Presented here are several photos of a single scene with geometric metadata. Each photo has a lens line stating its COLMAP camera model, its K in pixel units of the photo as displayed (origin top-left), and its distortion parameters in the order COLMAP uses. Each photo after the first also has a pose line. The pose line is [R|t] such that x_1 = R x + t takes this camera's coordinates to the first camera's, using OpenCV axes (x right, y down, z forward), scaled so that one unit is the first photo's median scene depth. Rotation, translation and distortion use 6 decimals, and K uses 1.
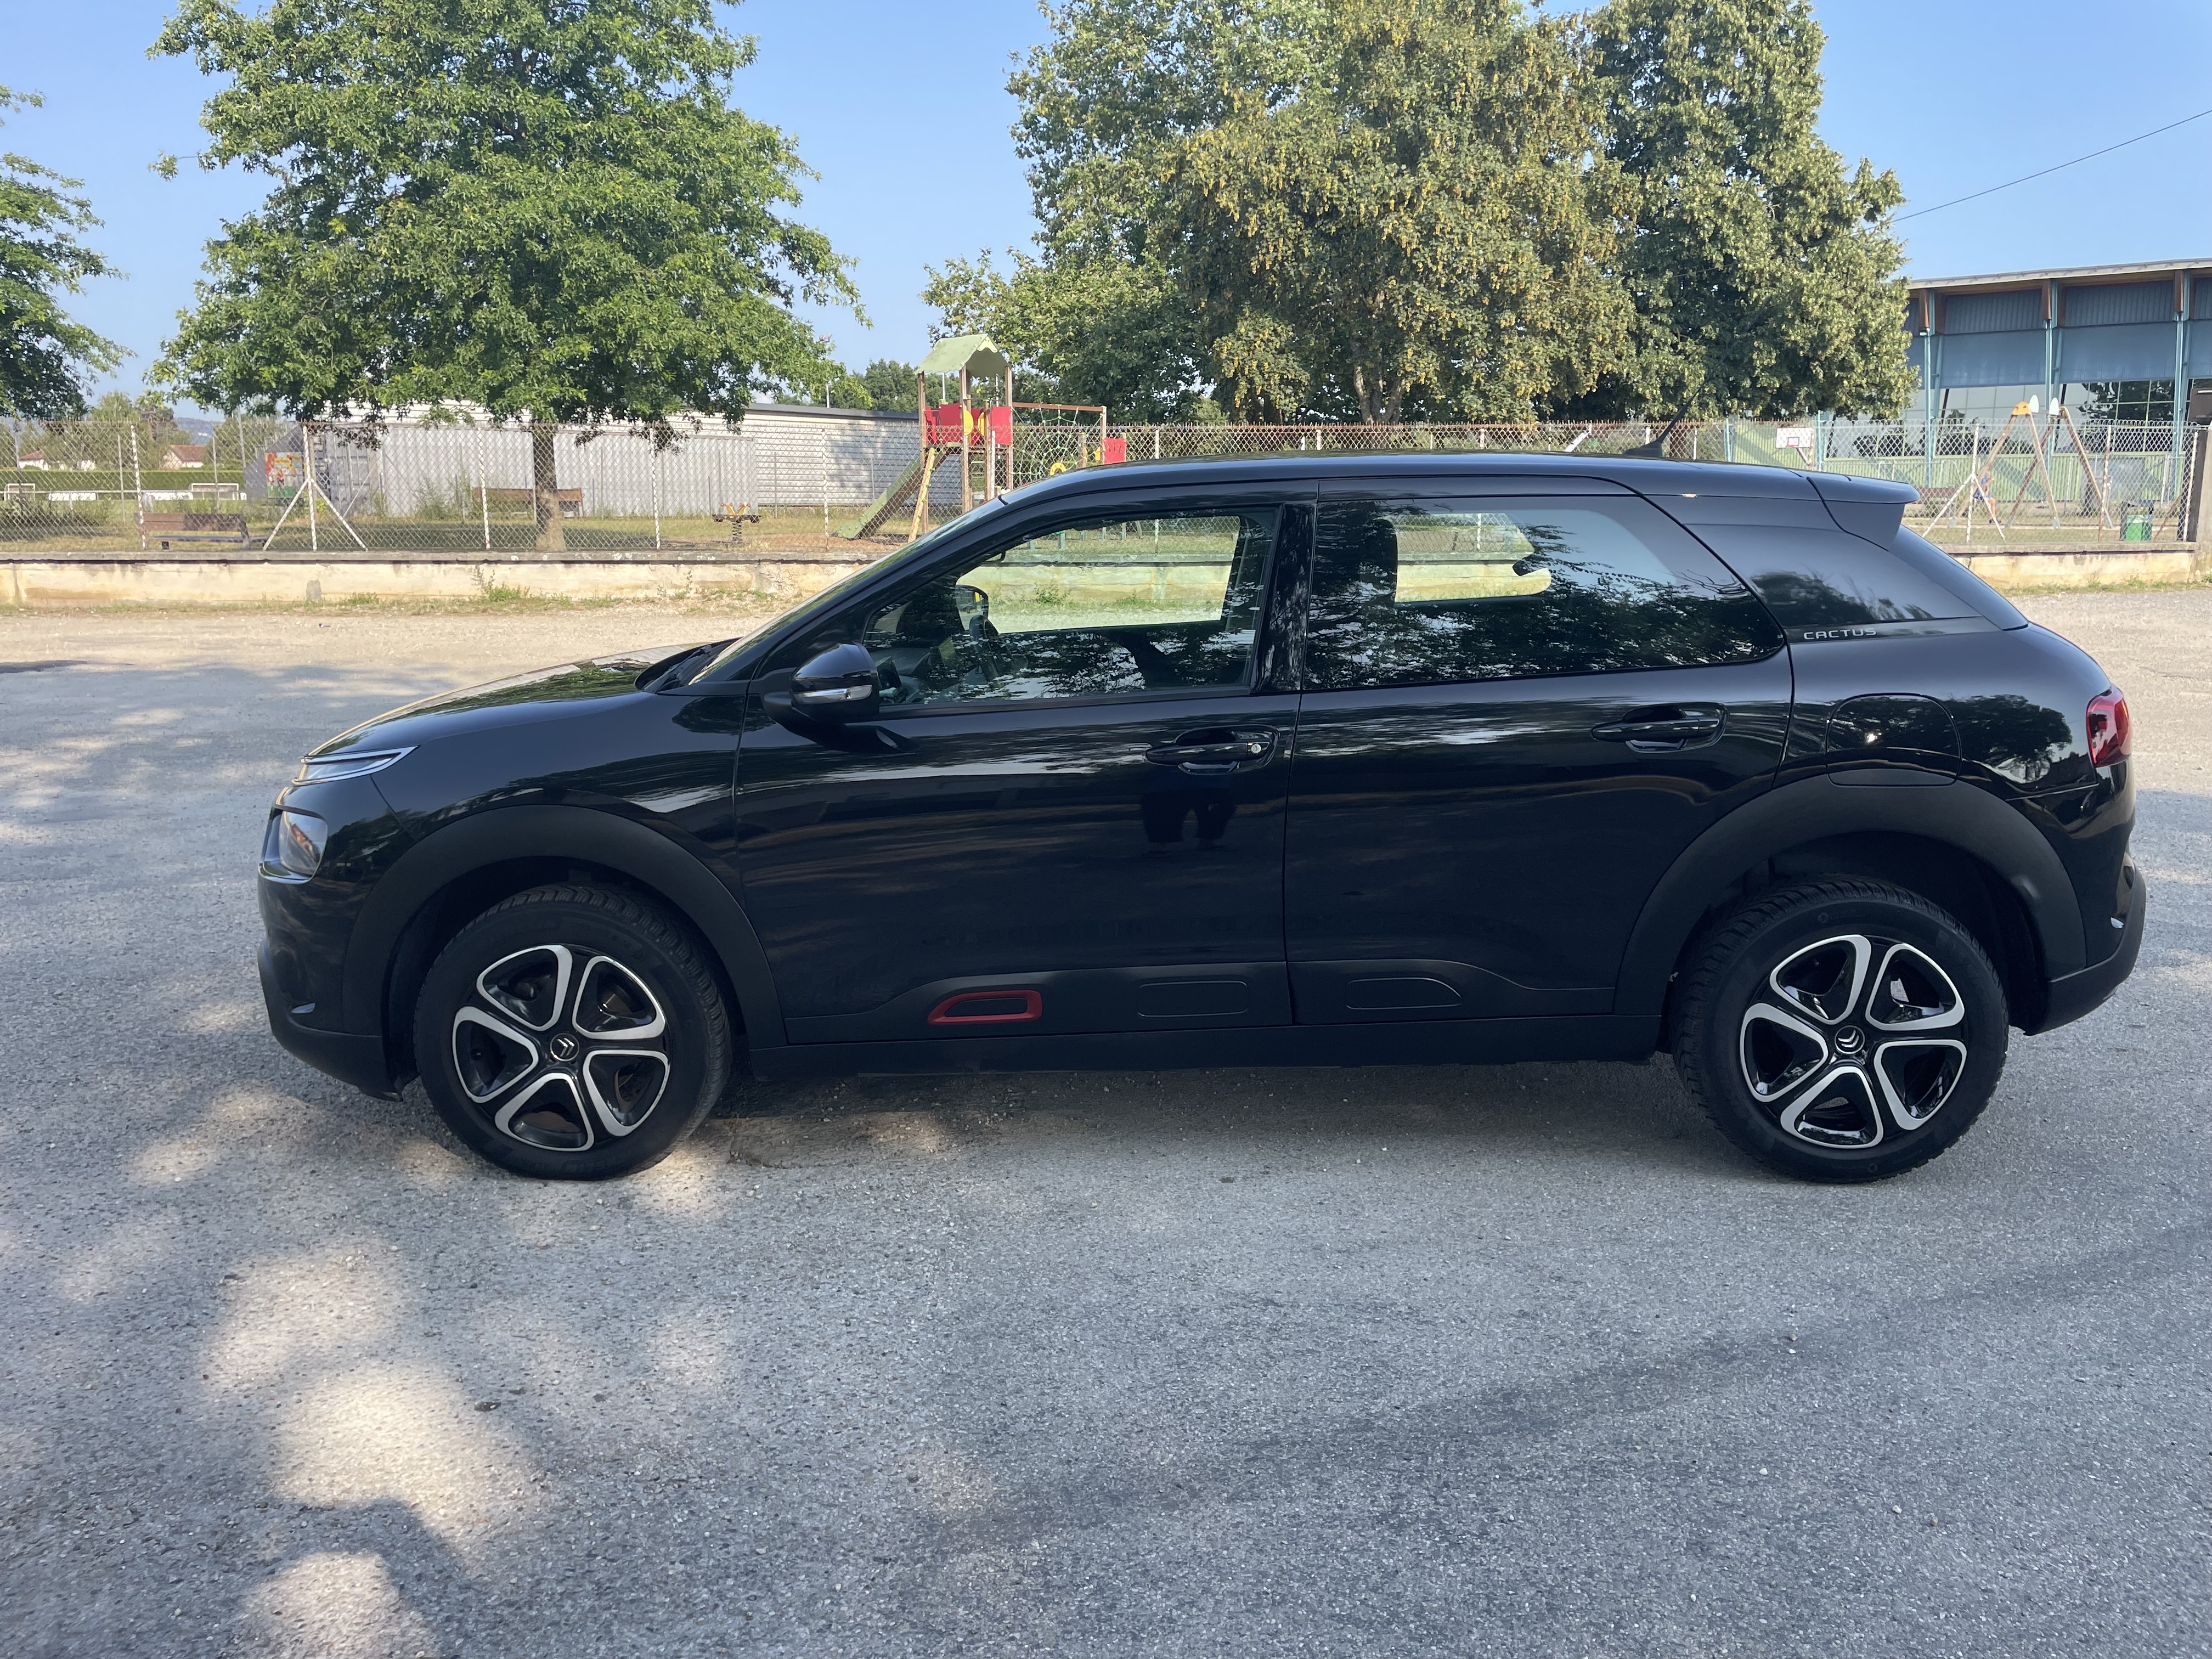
lens RADIAL K [[1667.0, 0, 1104.9], [0, 1667.0, 834.9], [0, 0, 1]] dist [0.057635, -0.049875]
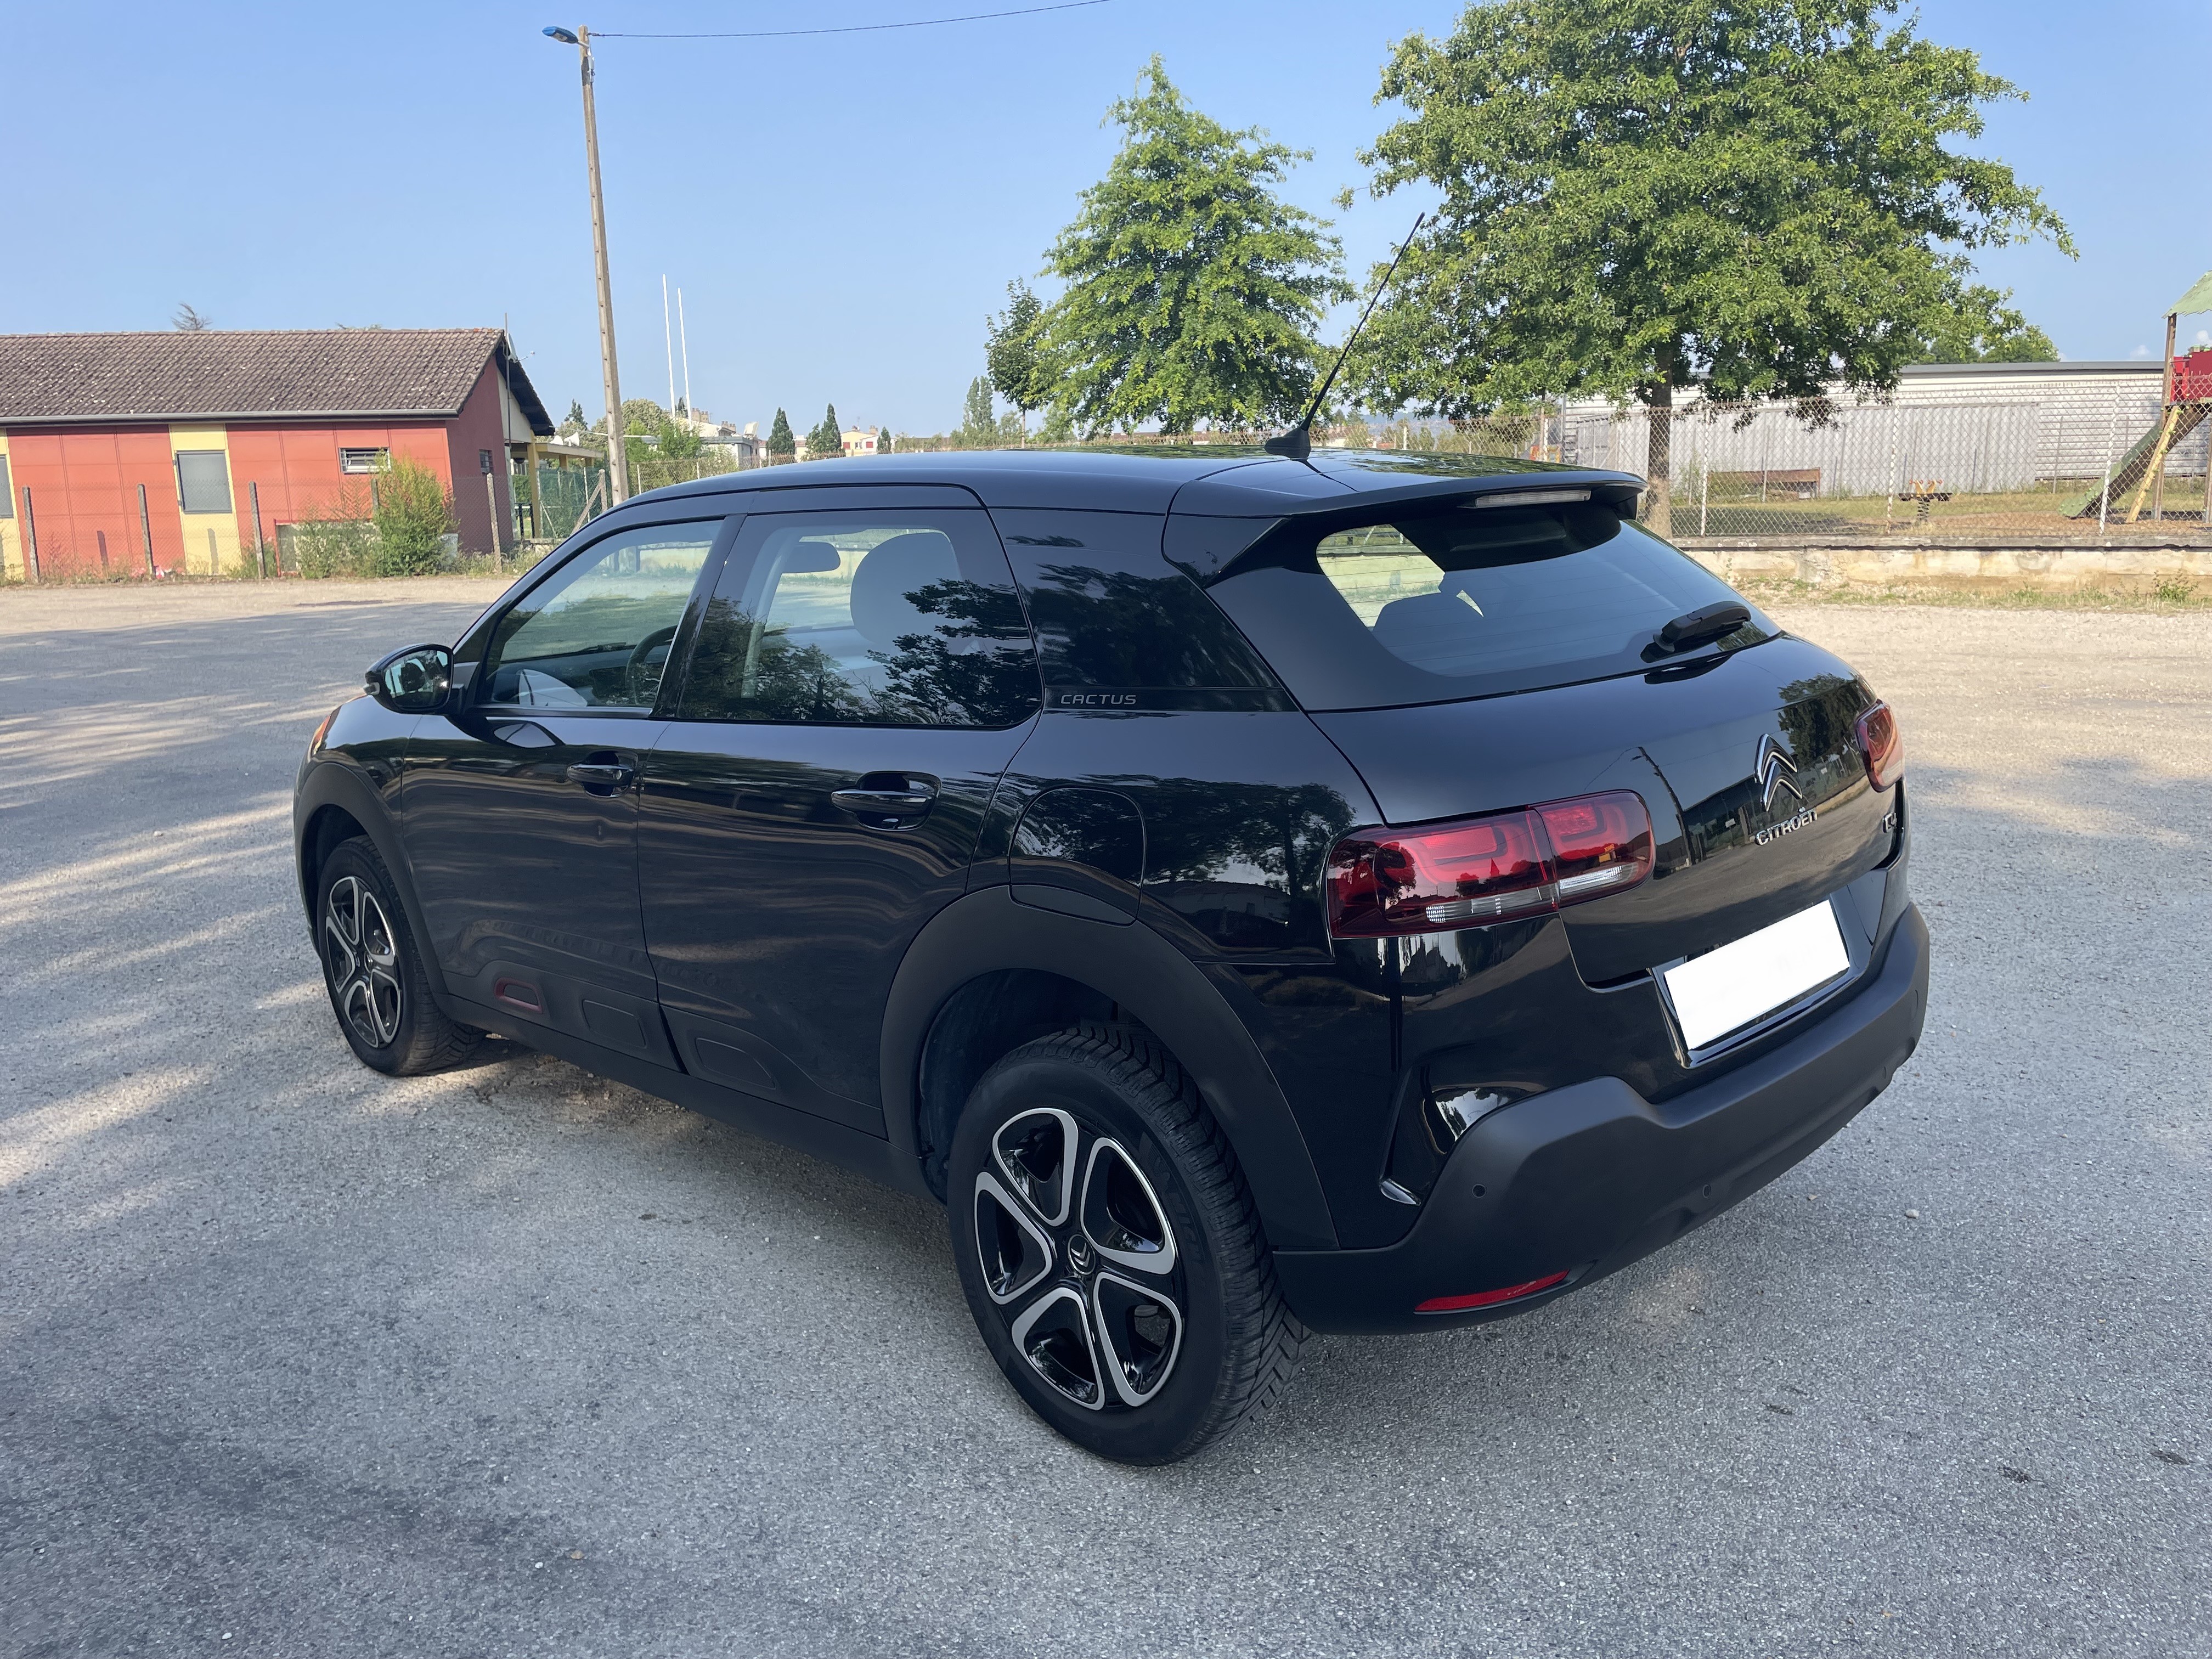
lens RADIAL K [[1667.0, 0, 1108.3], [0, 1667.0, 826.9], [0, 0, 1]] dist [0.057635, -0.049875]
pose [[0.715541, 0.114485, -0.689126, 0.165775], [-0.110008, 0.992638, 0.050683, -0.017780], [0.689855, 0.039544, 0.722867, 0.085797]]
